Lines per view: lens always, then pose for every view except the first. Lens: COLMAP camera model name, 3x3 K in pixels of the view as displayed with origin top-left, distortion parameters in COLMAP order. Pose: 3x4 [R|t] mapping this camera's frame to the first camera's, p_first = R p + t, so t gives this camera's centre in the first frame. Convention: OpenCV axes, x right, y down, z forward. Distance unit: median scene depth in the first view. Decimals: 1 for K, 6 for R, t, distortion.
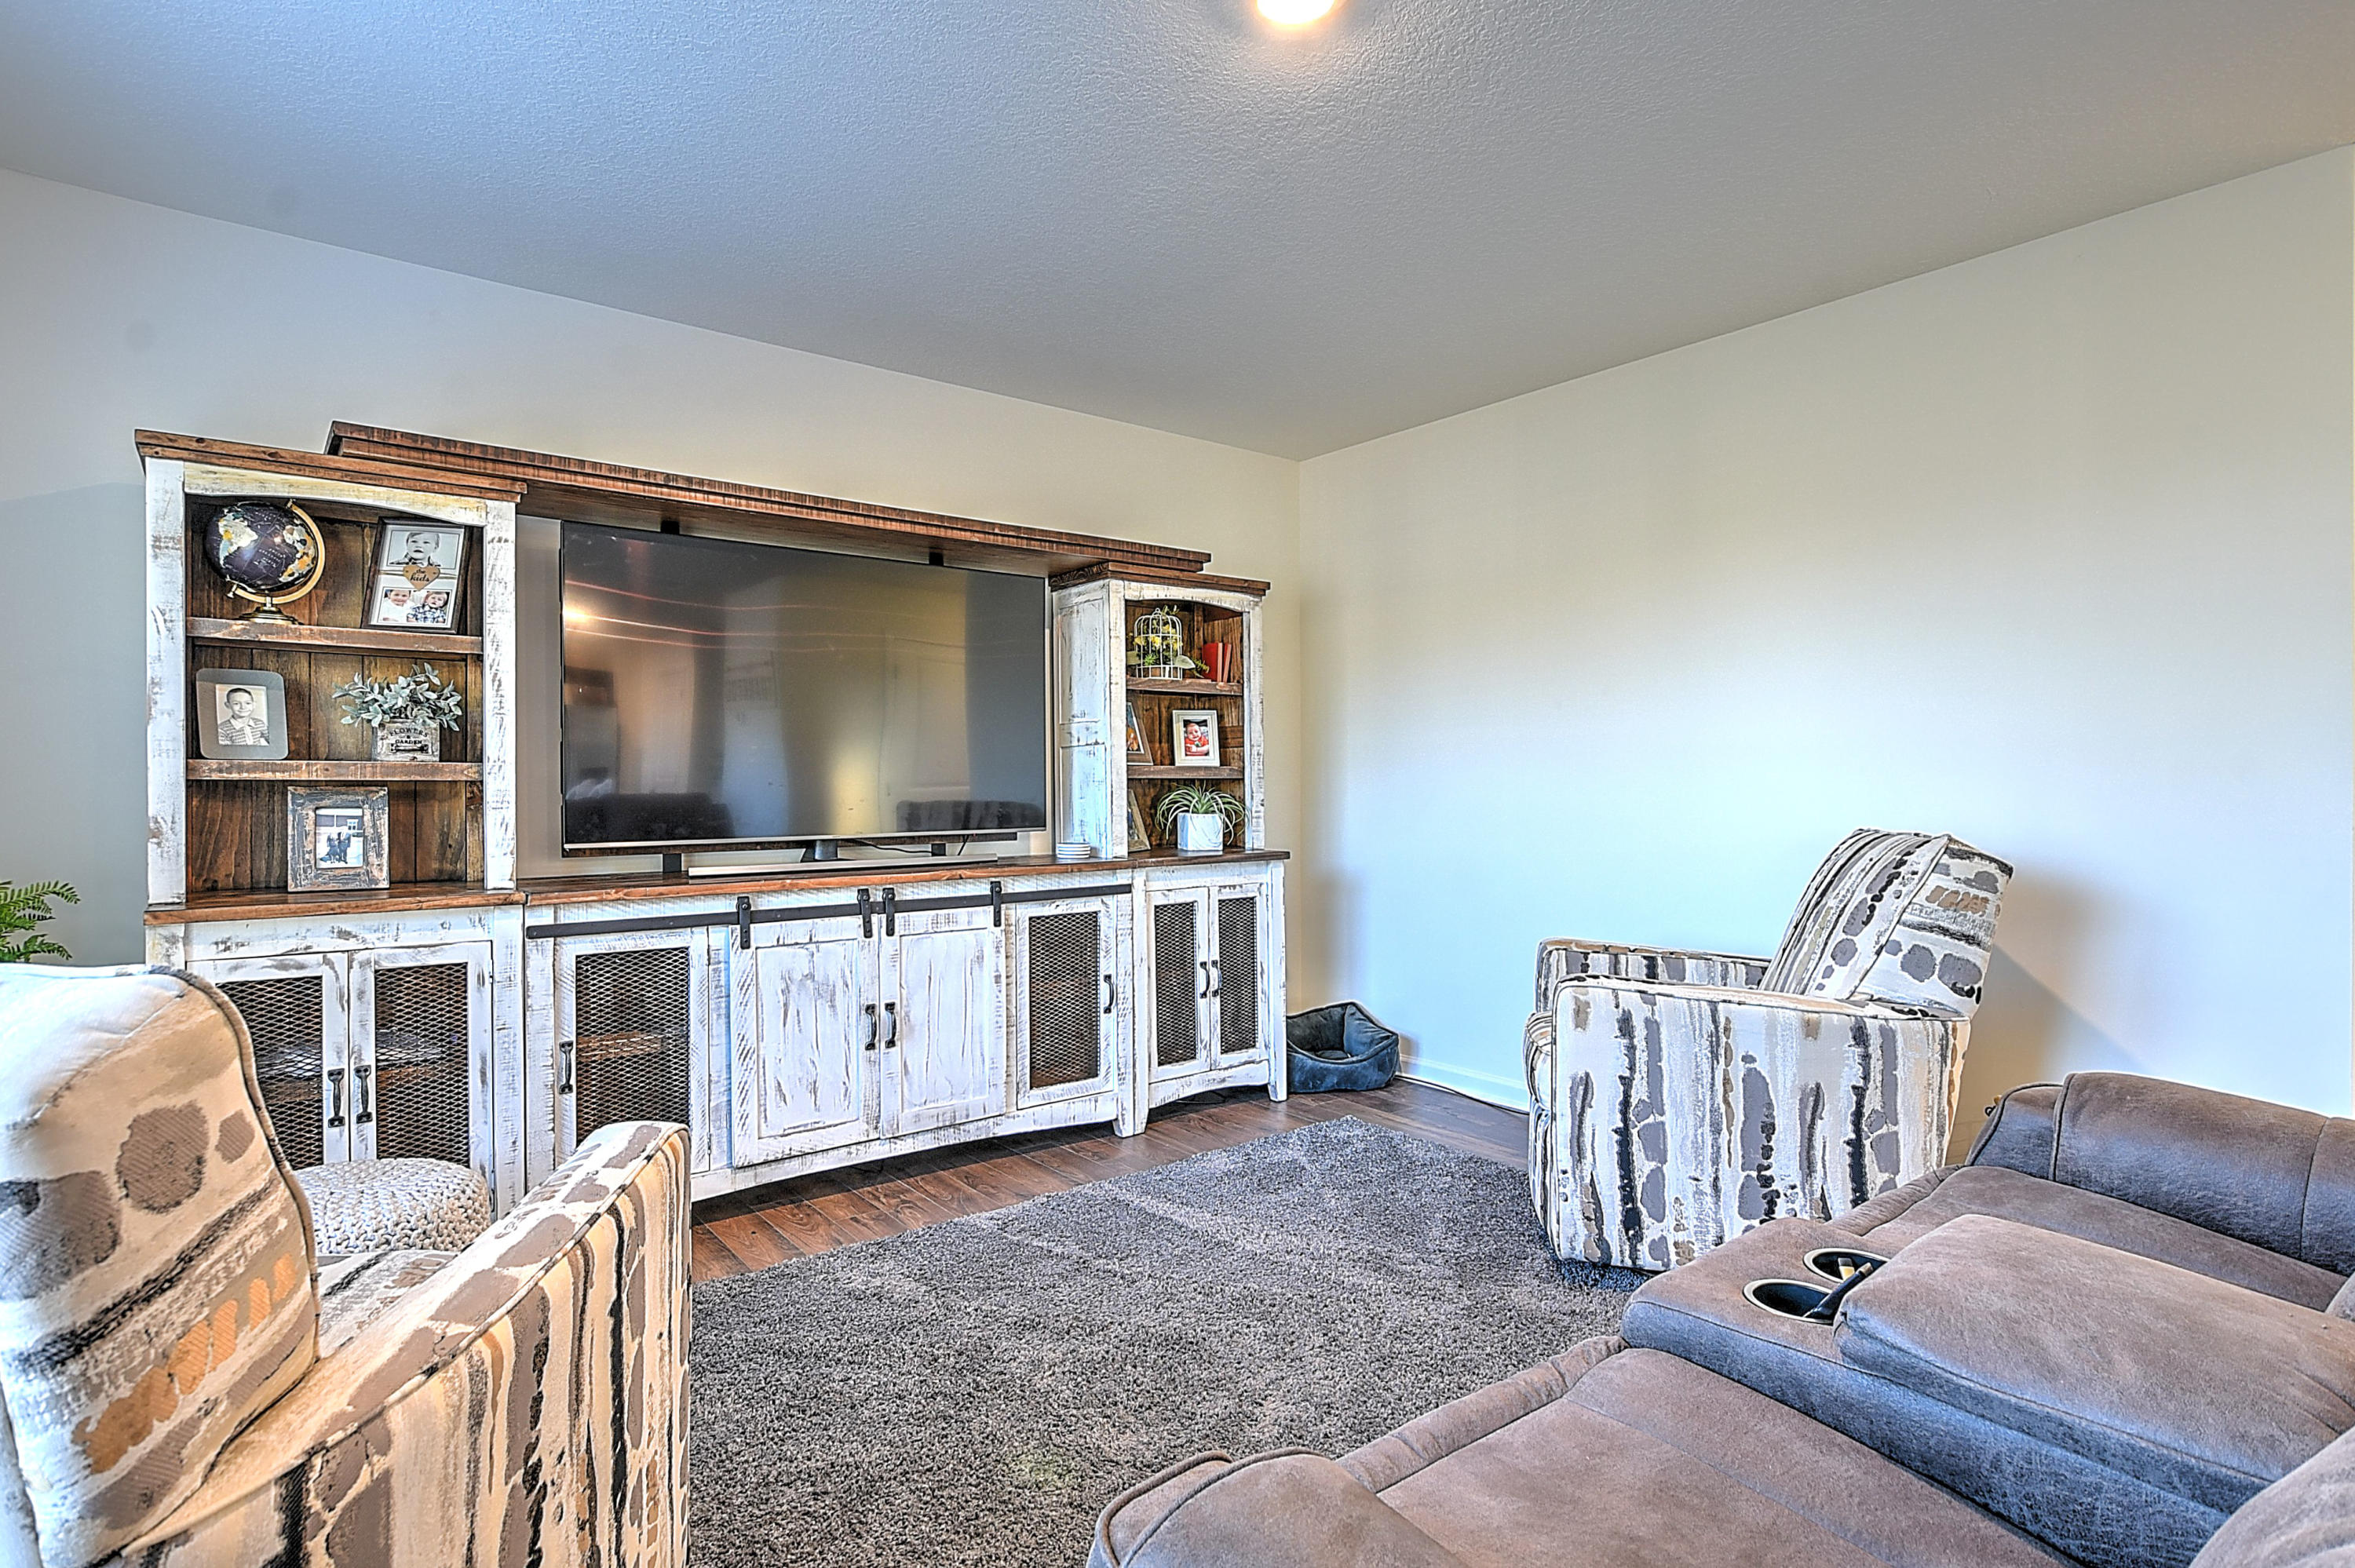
lens RADIAL K [[1185.4, 0, 1157.7], [0, 1185.4, 787.8], [0, 0, 1]] dist [-0.014114, 0.002925]
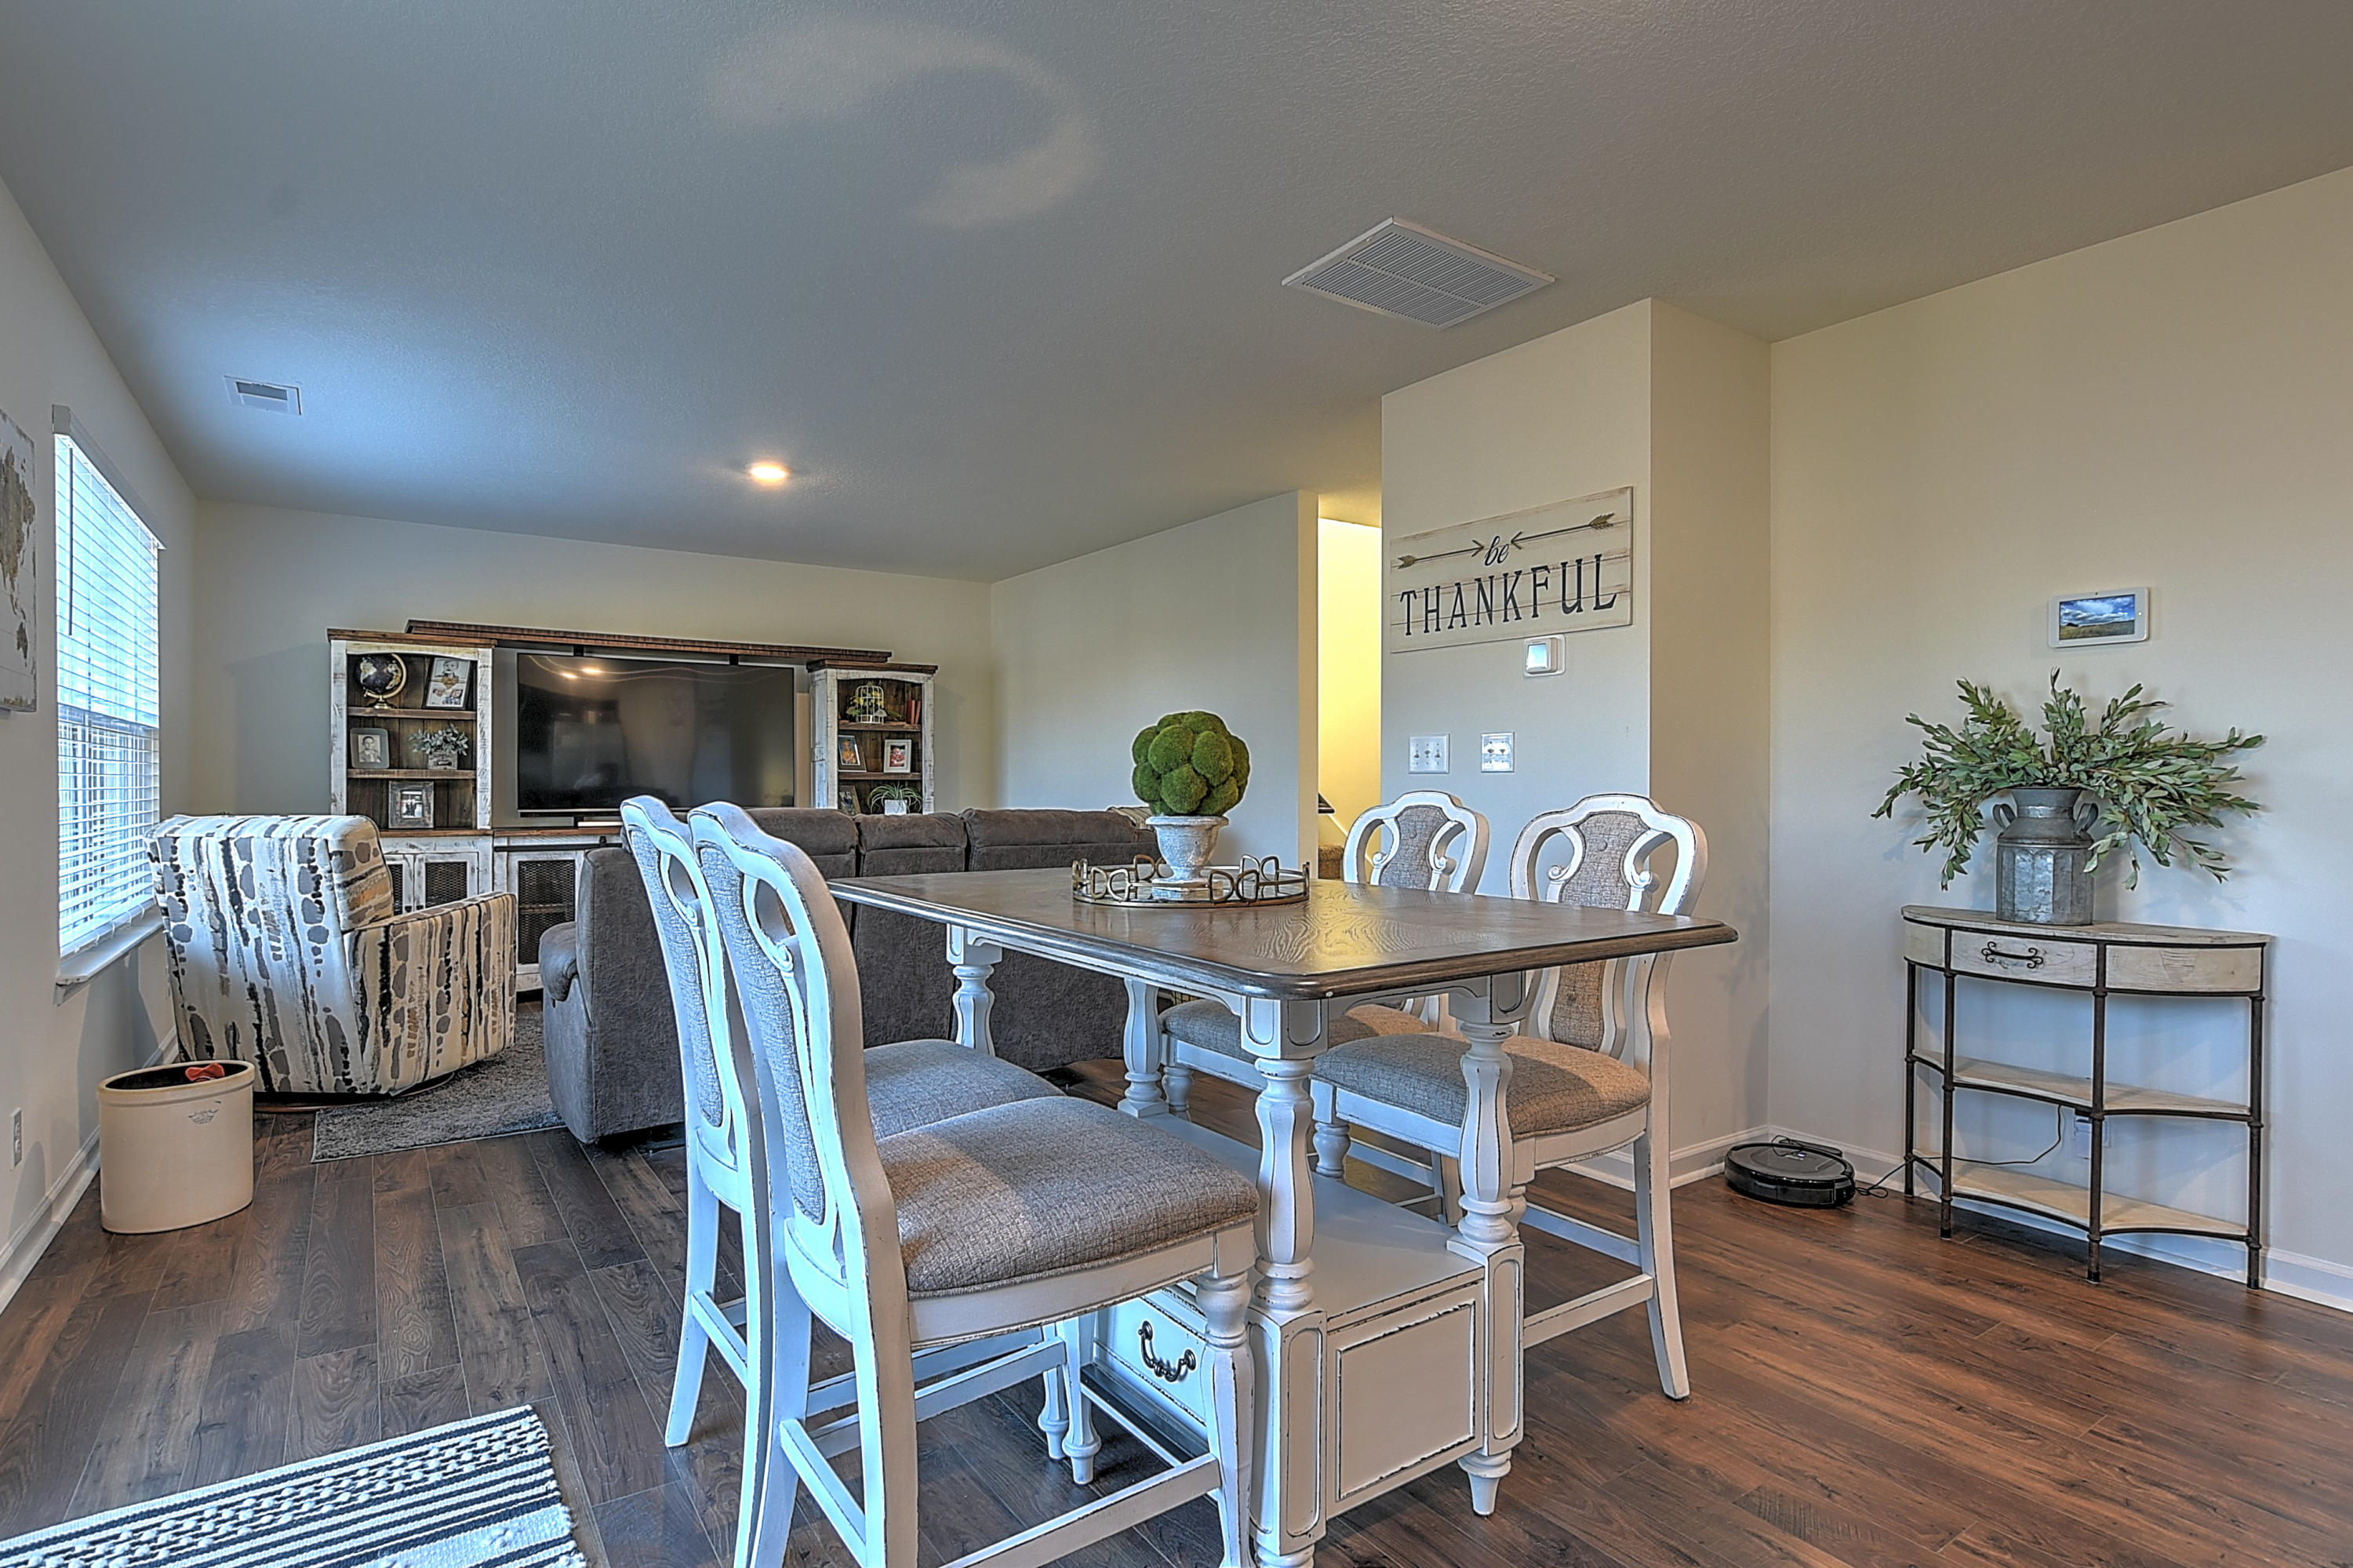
lens RADIAL K [[1184.6, 0, 1158.3], [0, 1184.6, 784.4], [0, 0, 1]] dist [-0.014114, 0.002925]
pose [[0.998173, 0.006097, -0.060116, 0.785862], [-0.006317, 0.999974, -0.003467, 0.004004], [0.060093, 0.003840, 0.998185, -1.054014]]
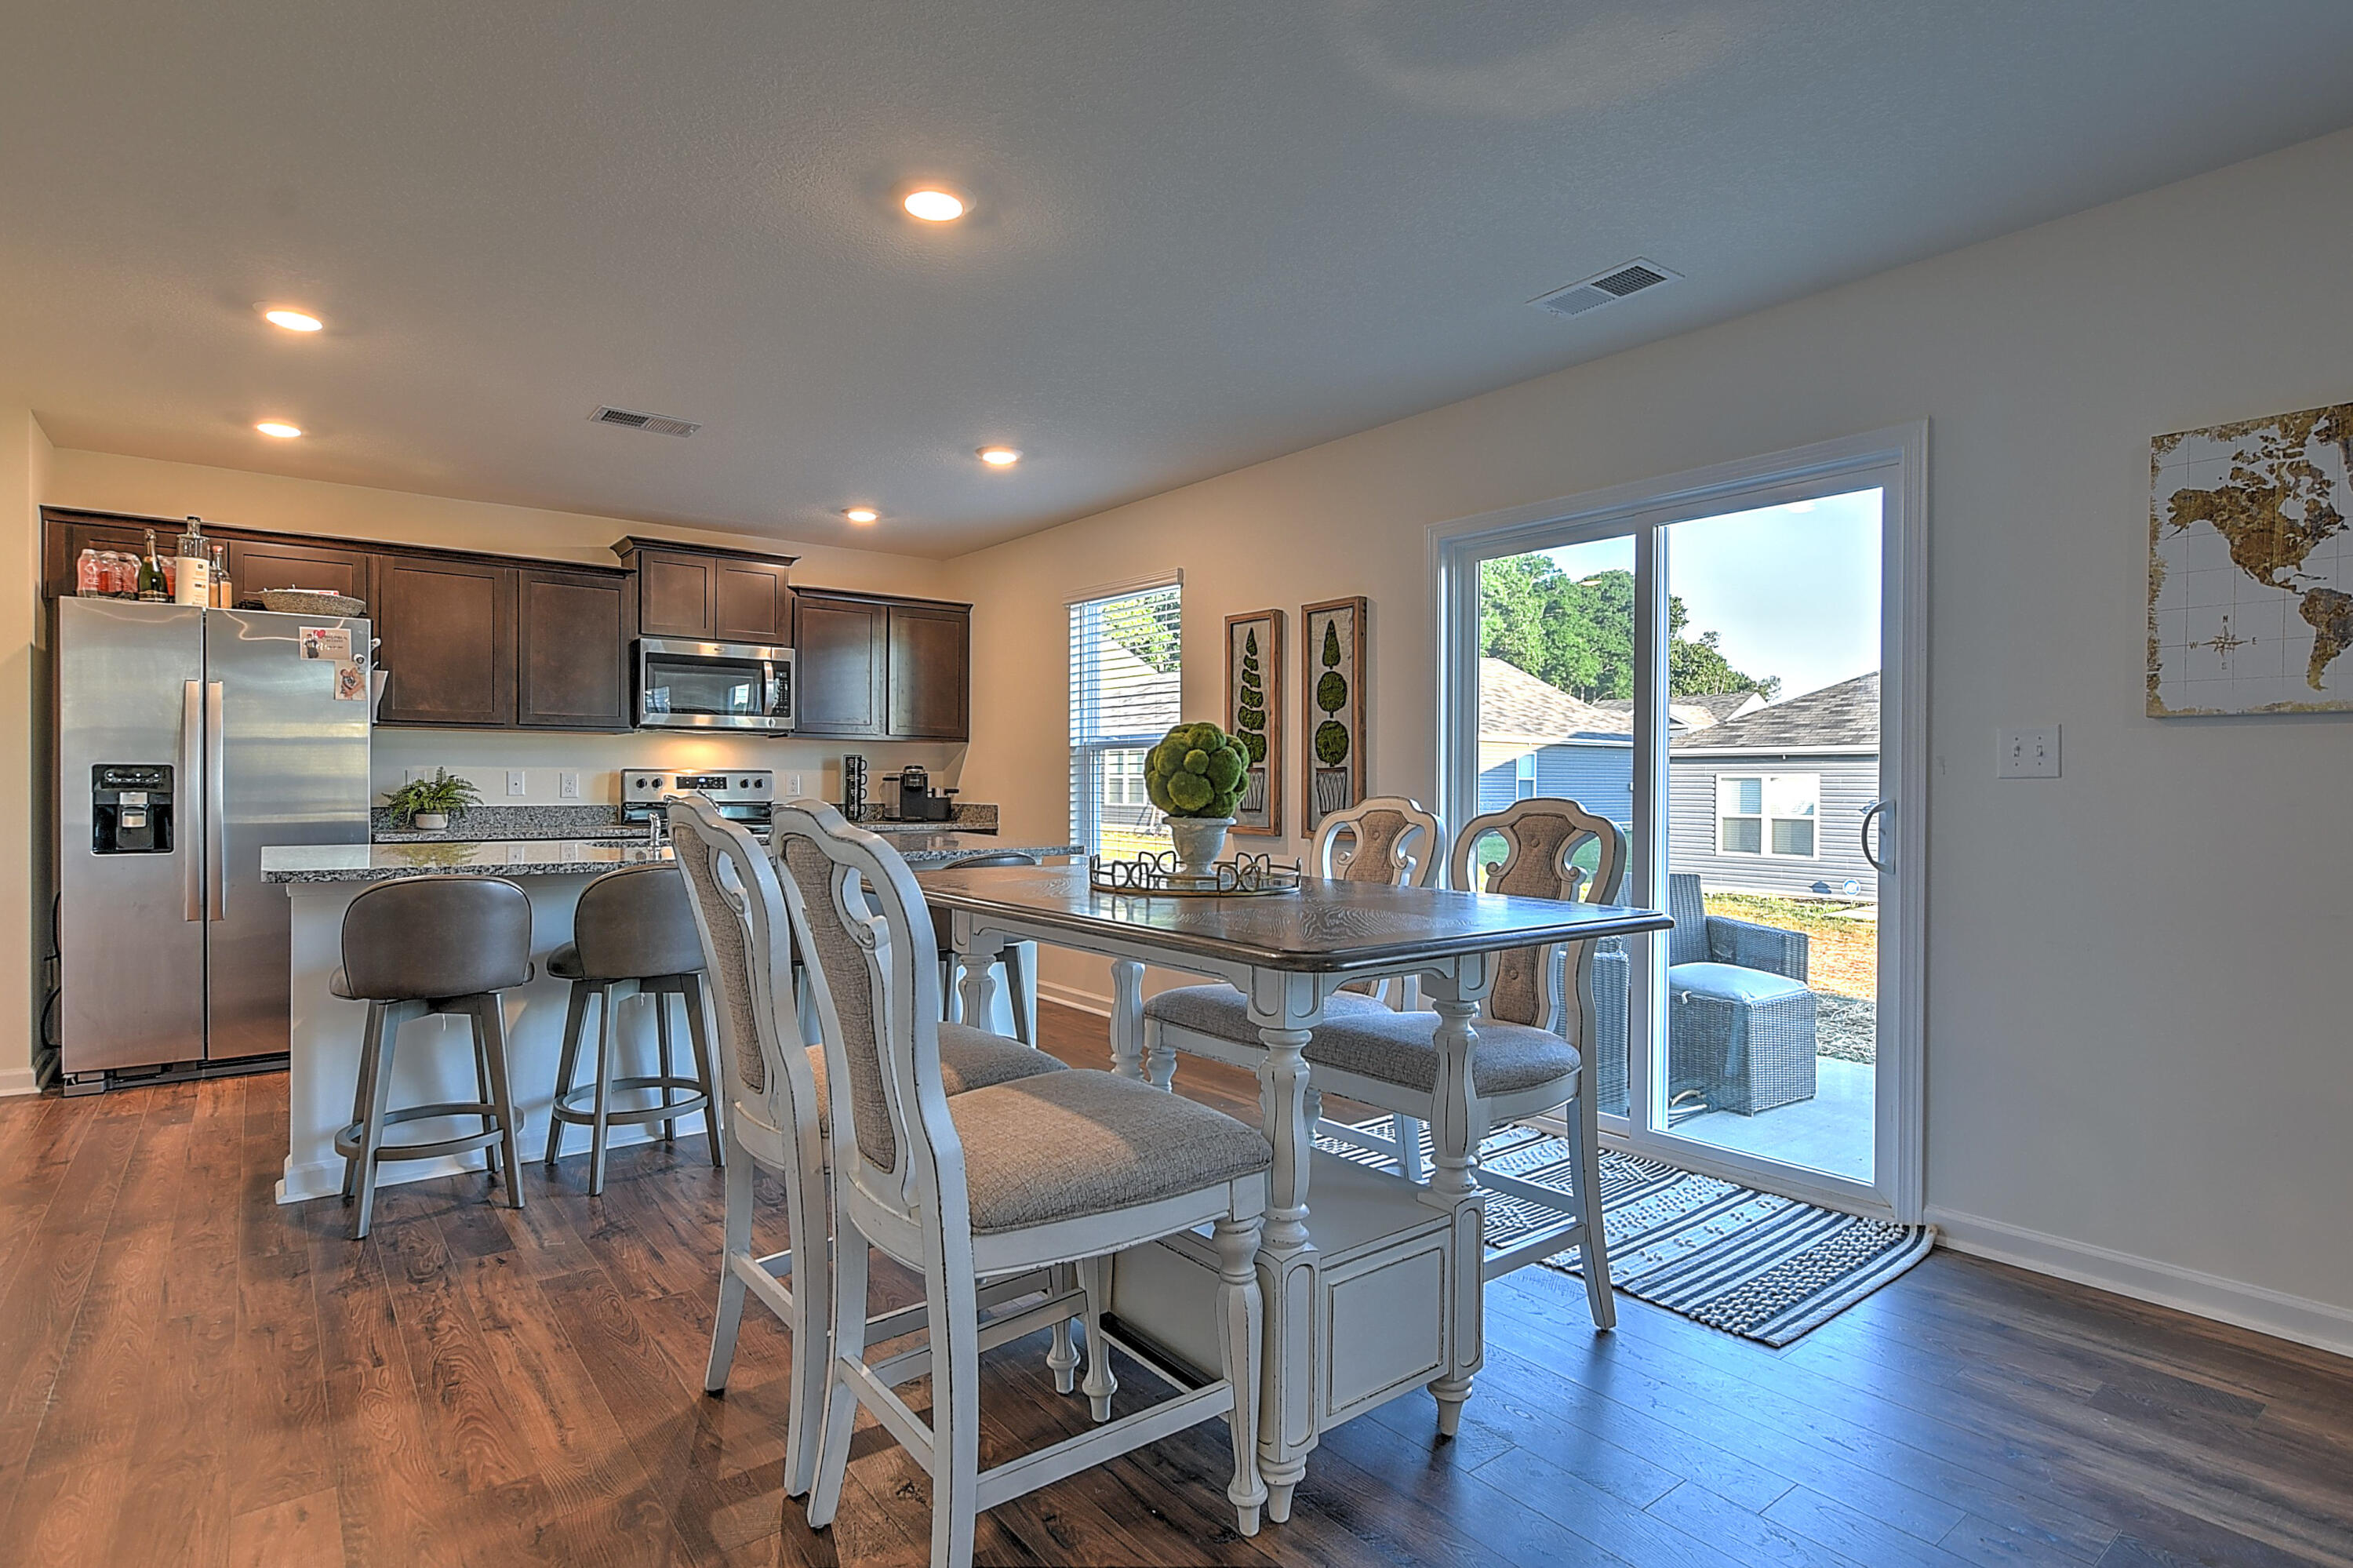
lens RADIAL K [[1184.6, 0, 1164.3], [0, 1184.6, 792.9], [0, 0, 1]] dist [-0.014114, 0.002925]
pose [[-0.999999, -0.001130, 0.001255, 0.780966], [-0.001110, 0.999884, 0.015201, -0.007766], [-0.001272, 0.015200, -0.999884, 0.524728]]
